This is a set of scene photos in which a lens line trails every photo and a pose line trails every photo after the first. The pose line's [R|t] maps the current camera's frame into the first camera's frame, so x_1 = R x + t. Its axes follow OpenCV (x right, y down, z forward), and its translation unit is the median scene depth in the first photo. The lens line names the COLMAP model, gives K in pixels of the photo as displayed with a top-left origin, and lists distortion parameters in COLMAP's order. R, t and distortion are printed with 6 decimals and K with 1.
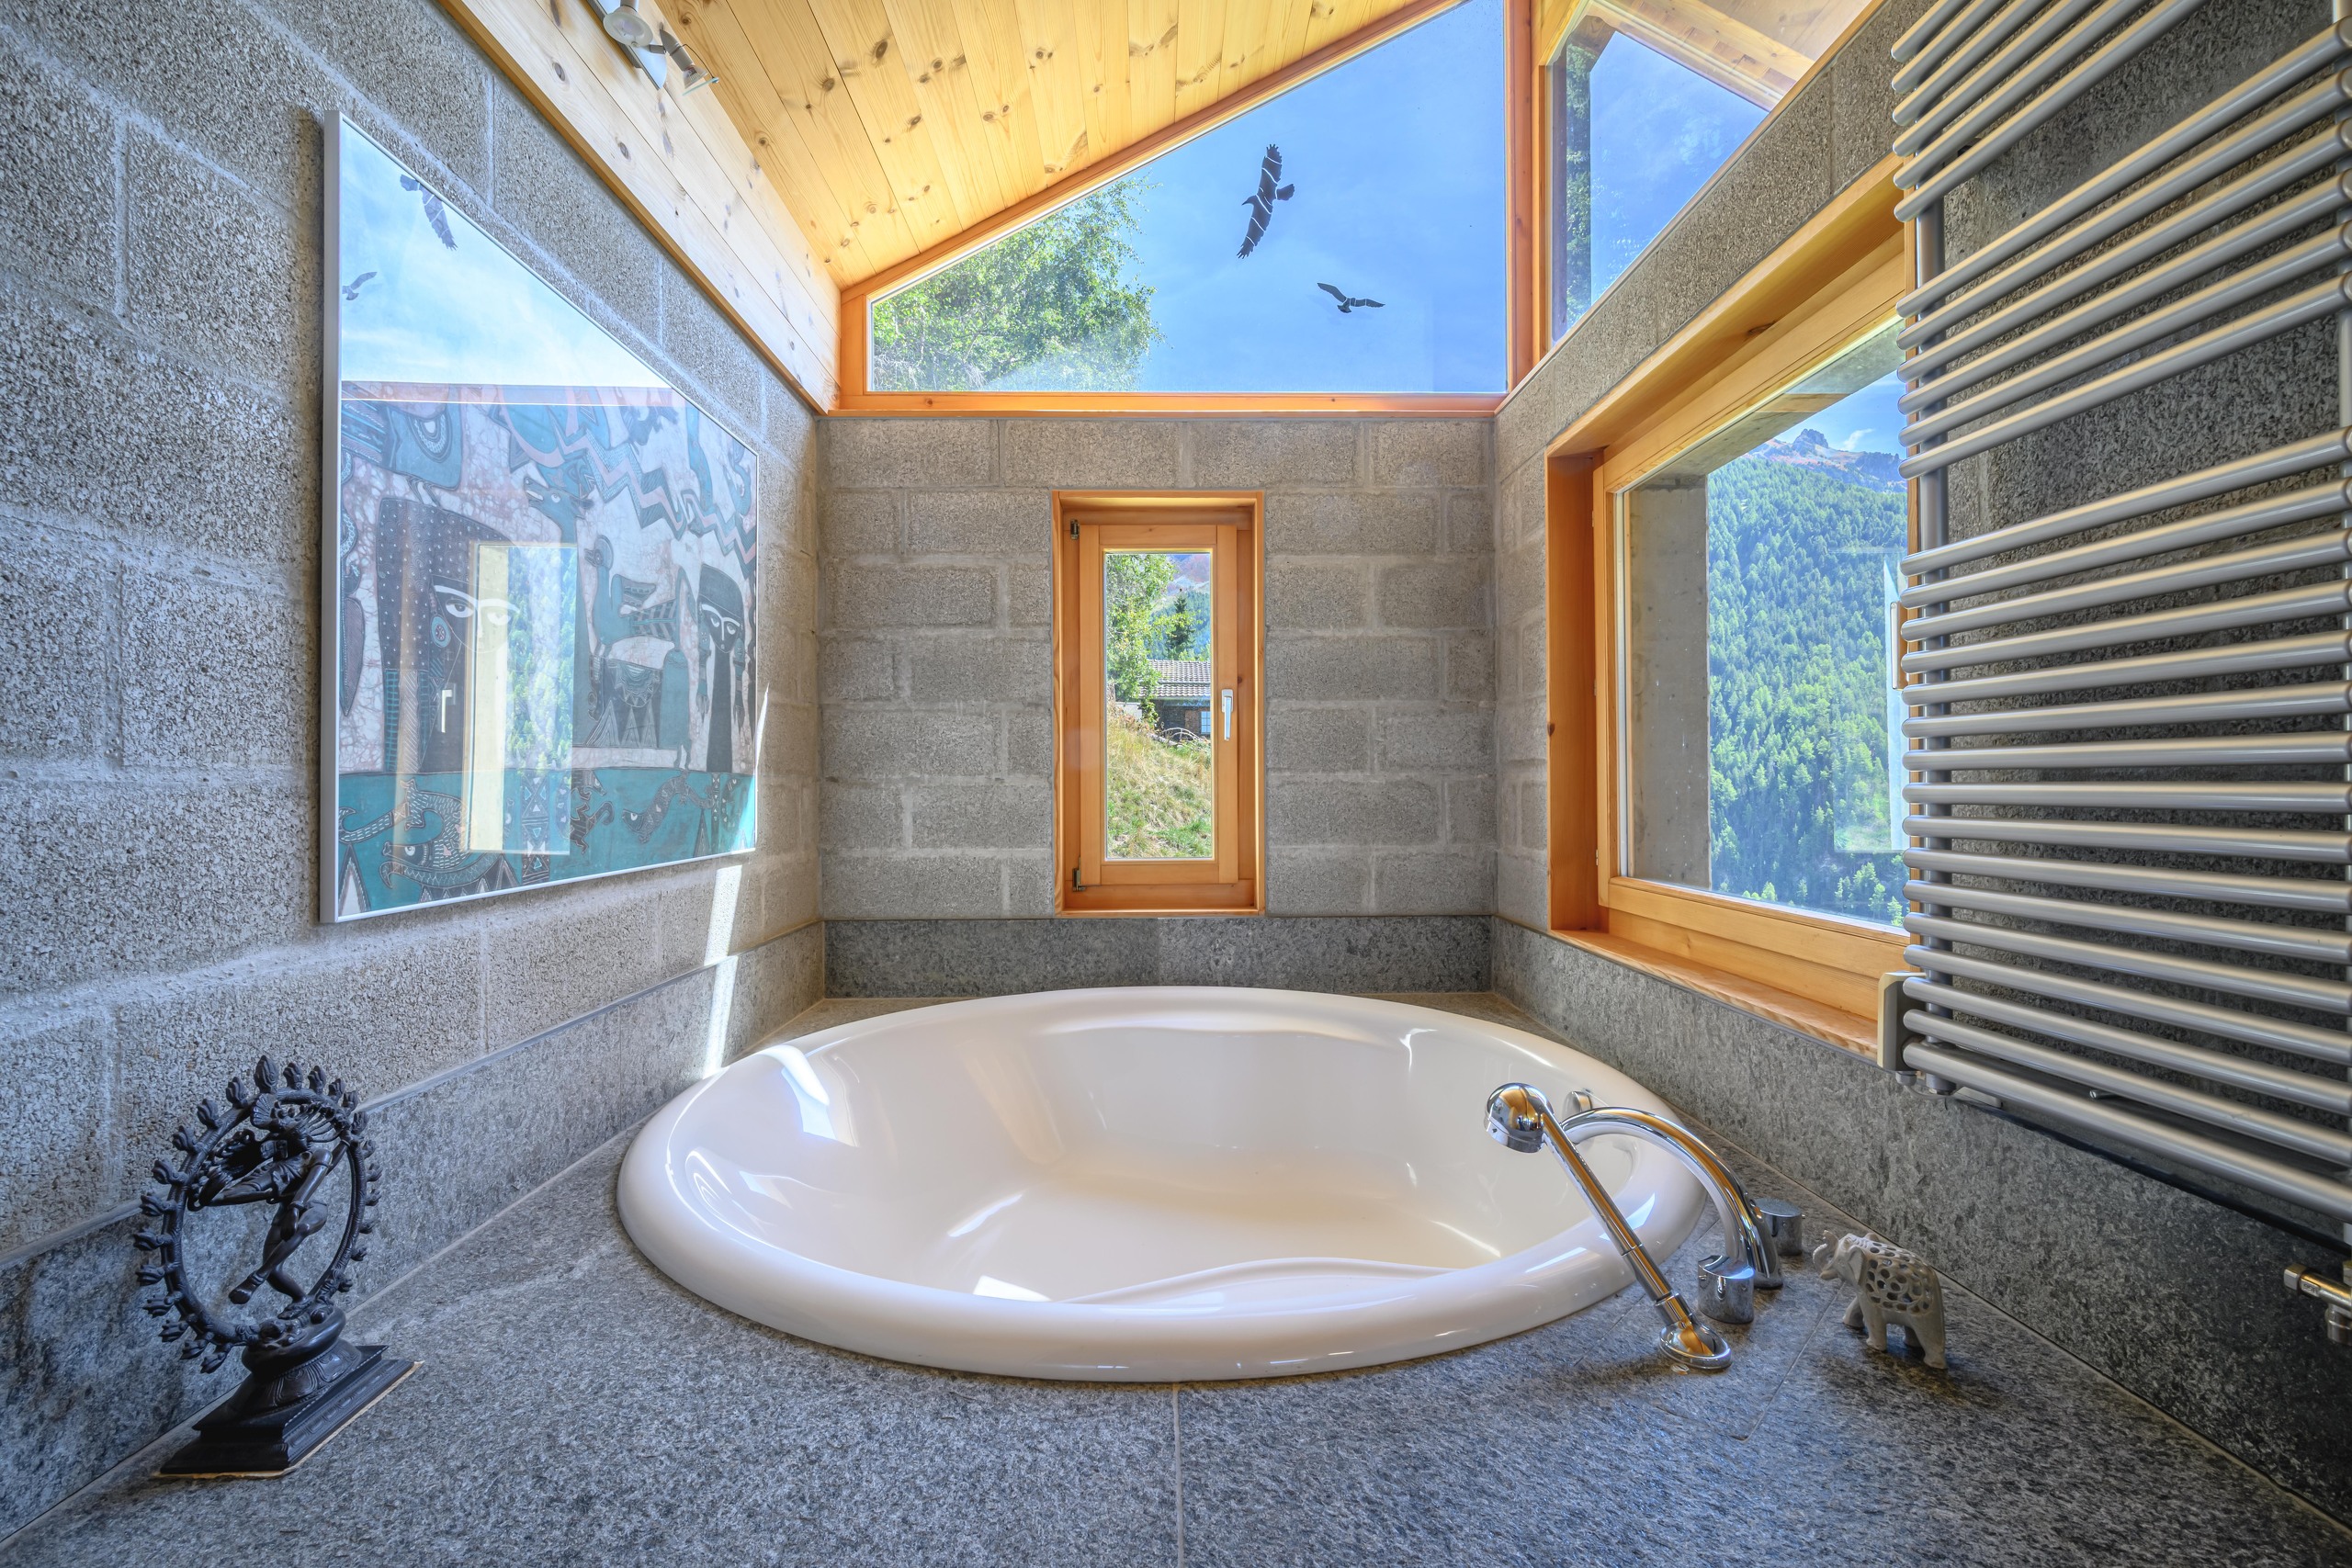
lens RADIAL K [[1022.0, 0, 1178.9], [0, 1022.0, 782.1], [0, 0, 1]] dist [-0.007602, 0.000253]
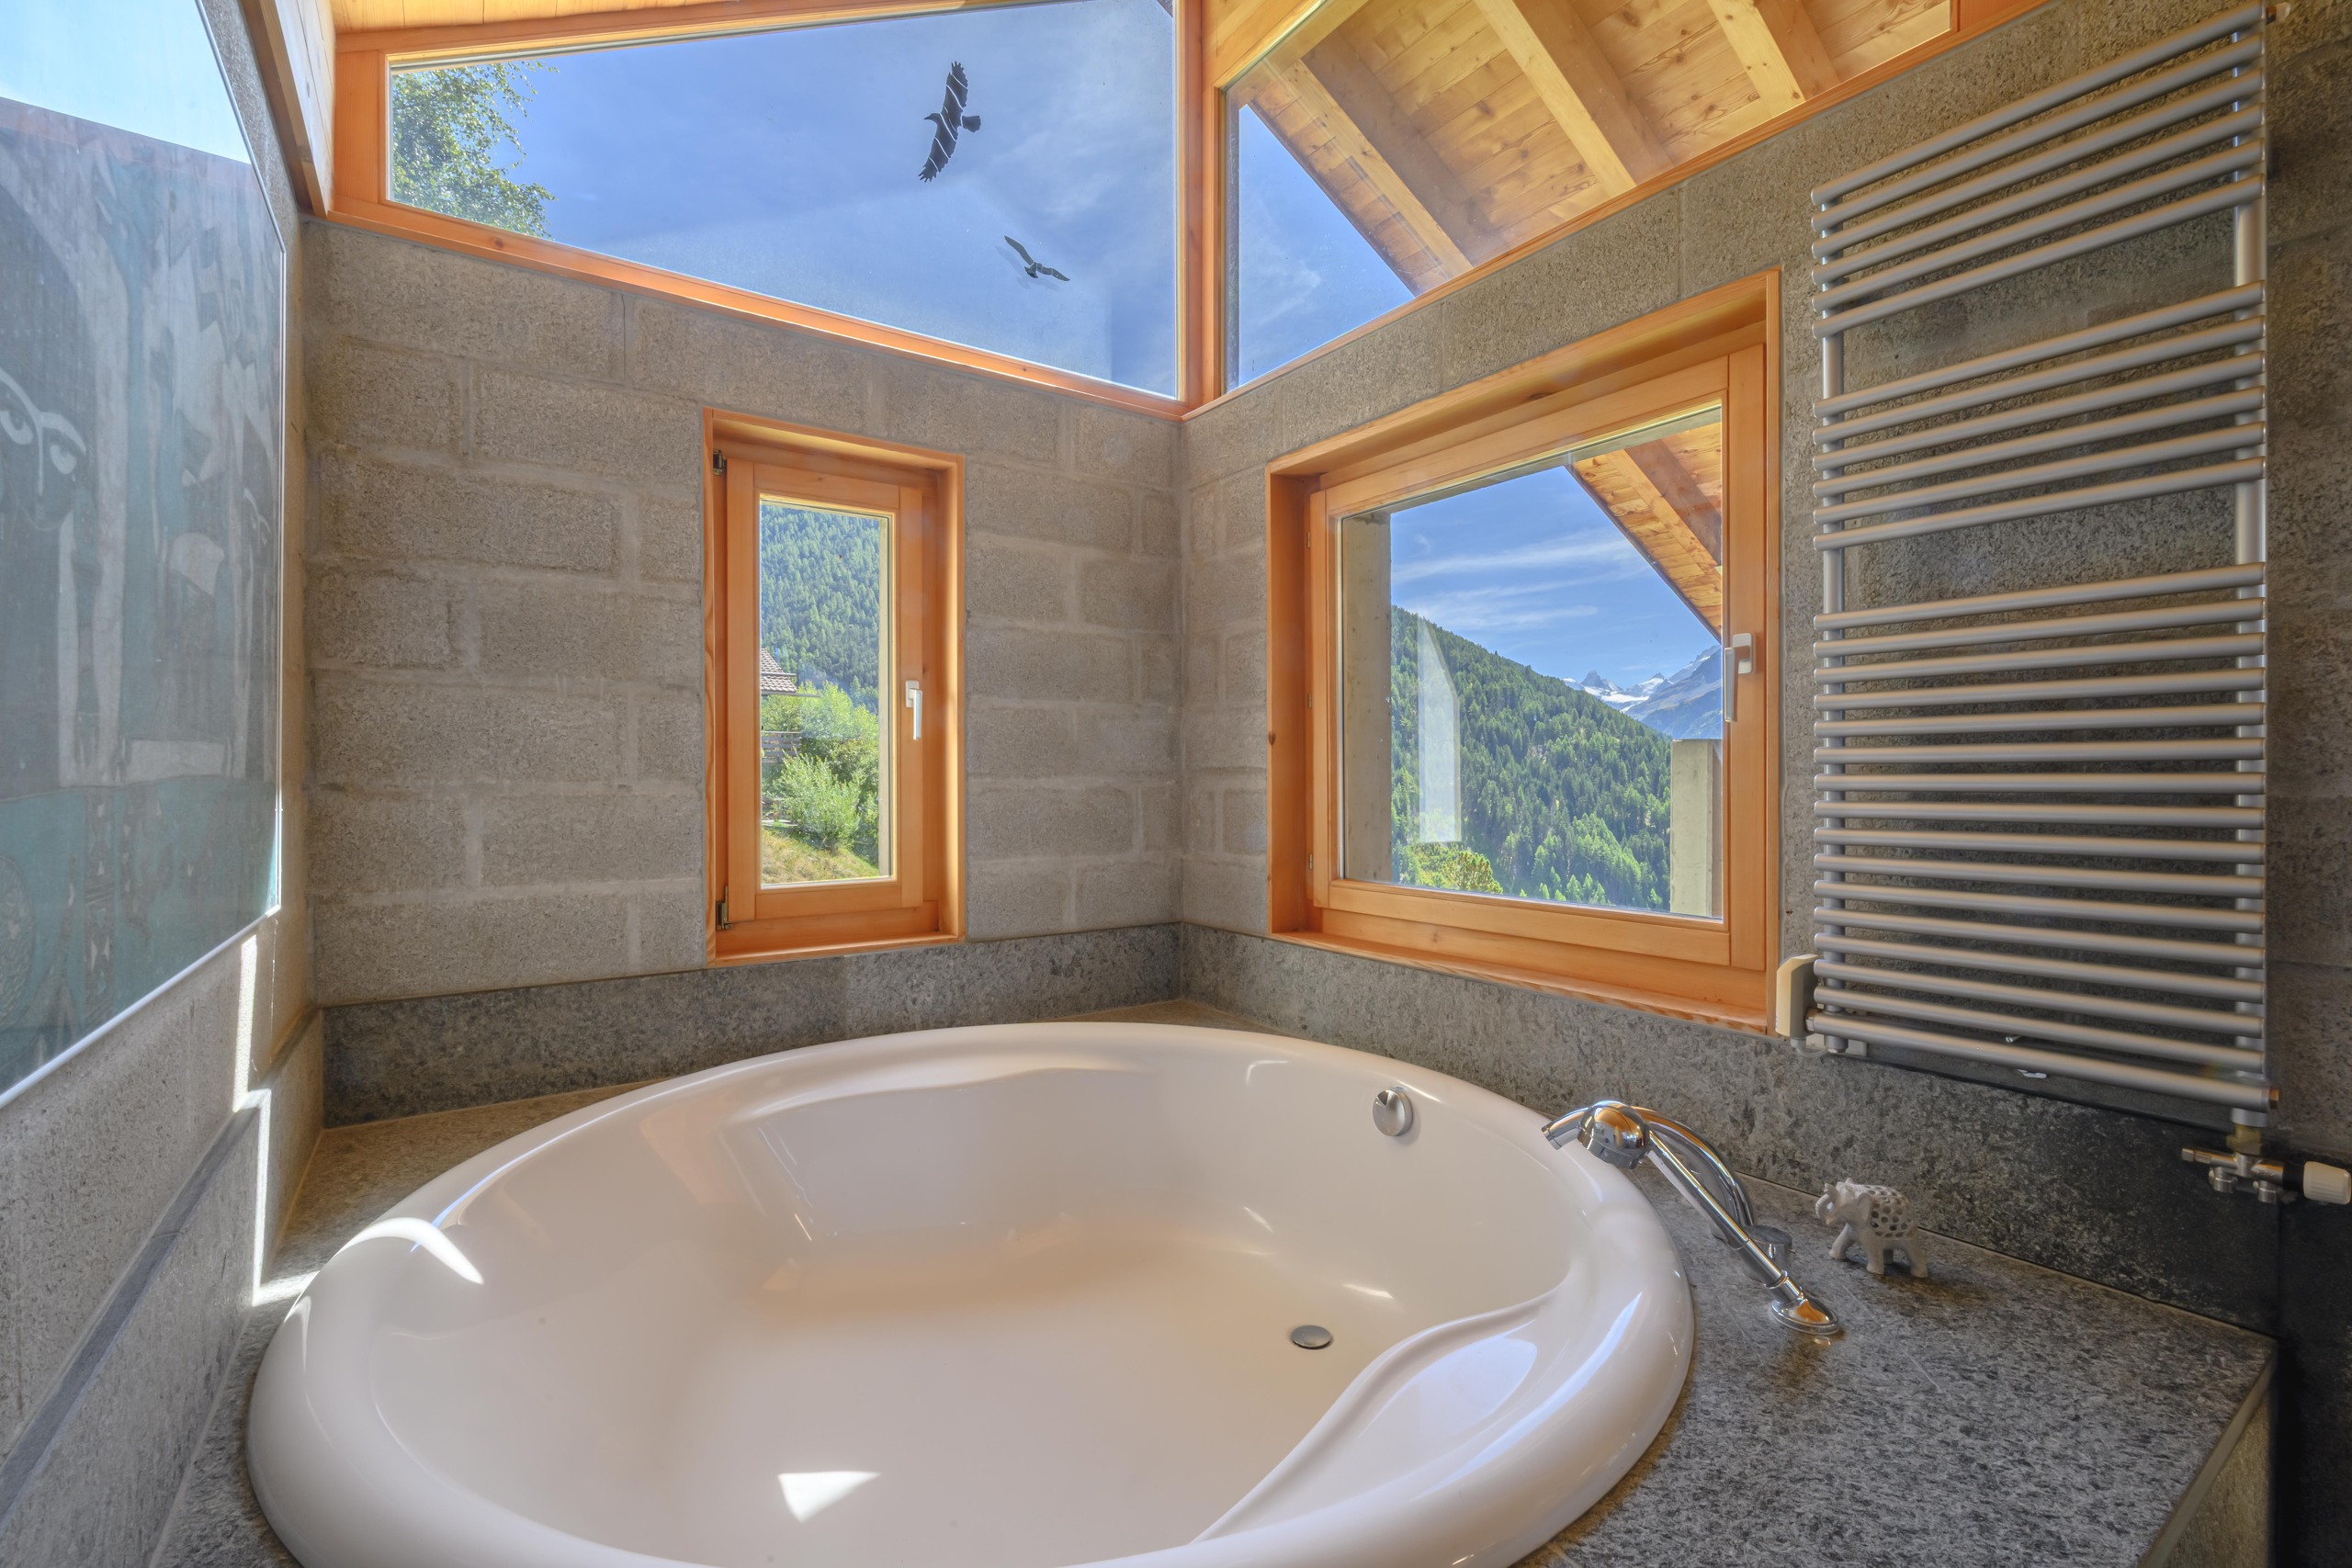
lens RADIAL K [[1022.0, 0, 1178.4], [0, 1022.0, 781.2], [0, 0, 1]] dist [-0.007602, 0.000253]
pose [[0.832187, 0.001589, 0.554493, -0.251722], [-0.003298, 0.999992, 0.002085, -0.009413], [-0.554485, -0.003564, 0.832186, 0.172775]]
